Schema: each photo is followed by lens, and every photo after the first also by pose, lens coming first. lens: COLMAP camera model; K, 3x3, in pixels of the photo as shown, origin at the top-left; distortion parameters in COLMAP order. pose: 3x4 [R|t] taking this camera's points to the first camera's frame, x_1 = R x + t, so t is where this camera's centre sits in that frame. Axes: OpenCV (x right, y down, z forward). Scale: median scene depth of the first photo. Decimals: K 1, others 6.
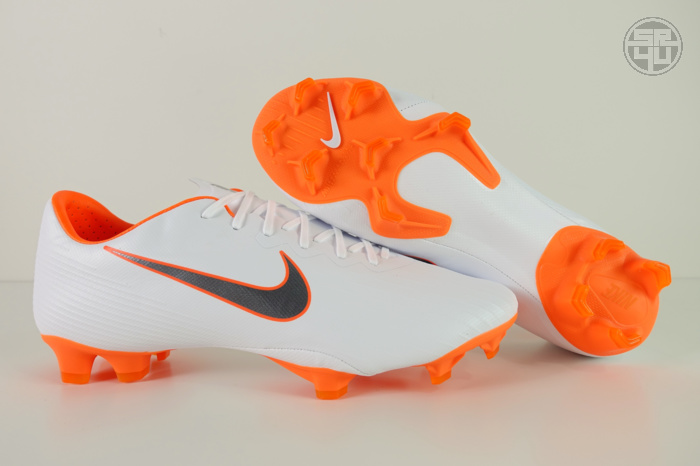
lens RADIAL K [[468.7, 0, 350.0], [0, 468.7, 233.0], [0, 0, 1]] dist [0.007609, -0.000464]
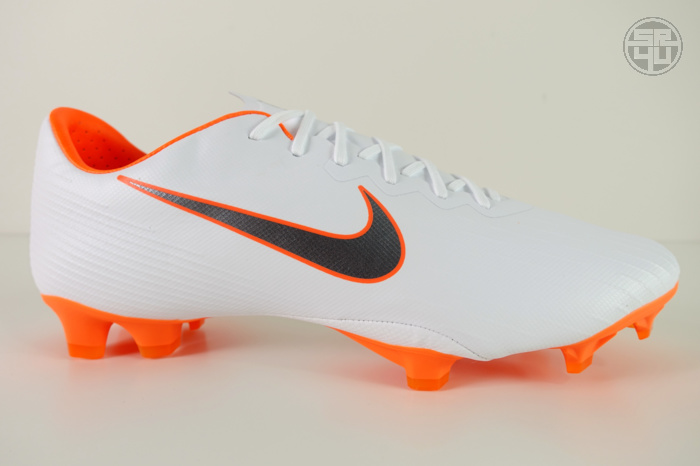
lens RADIAL K [[468.7, 0, 350.0], [0, 468.7, 233.0], [0, 0, 1]] dist [0.007609, -0.000464]
pose [[0.999115, 0.014604, -0.039447, -0.130127], [-0.011878, 0.997583, 0.068455, 0.060204], [0.040351, -0.067926, 0.996874, 0.273754]]
